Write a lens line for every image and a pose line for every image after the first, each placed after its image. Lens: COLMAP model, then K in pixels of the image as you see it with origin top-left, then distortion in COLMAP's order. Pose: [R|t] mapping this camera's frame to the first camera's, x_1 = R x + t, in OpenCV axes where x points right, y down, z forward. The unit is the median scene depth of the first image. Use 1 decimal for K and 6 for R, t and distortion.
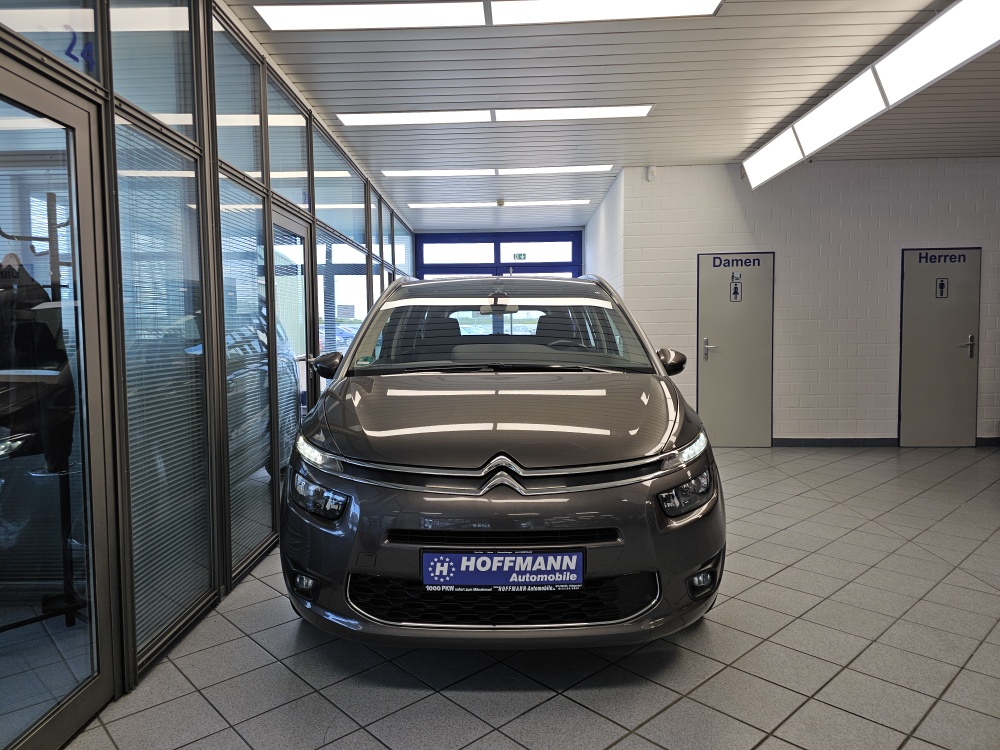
lens RADIAL K [[670.2, 0, 507.7], [0, 670.2, 371.4], [0, 0, 1]] dist [0.067381, -0.078637]
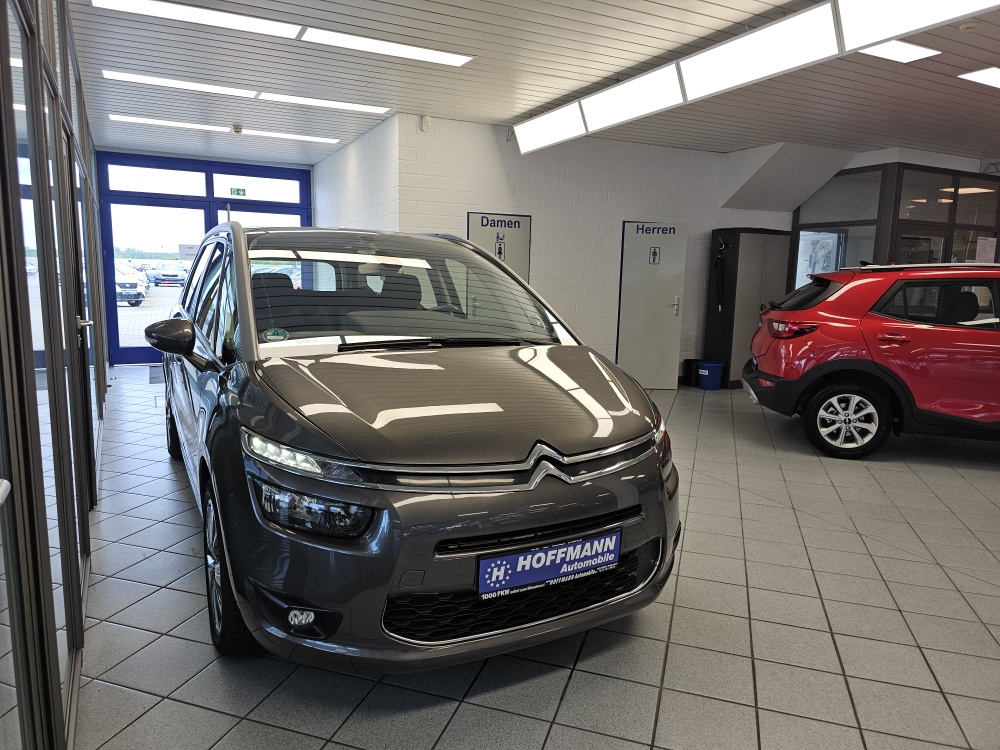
lens RADIAL K [[665.0, 0, 476.5], [0, 665.0, 374.2], [0, 0, 1]] dist [0.074499, -0.076112]
pose [[0.871415, -0.044963, 0.488481, -0.558228], [-0.000836, 0.995653, 0.093138, -0.061745], [-0.490545, -0.081571, 0.867590, 0.249169]]
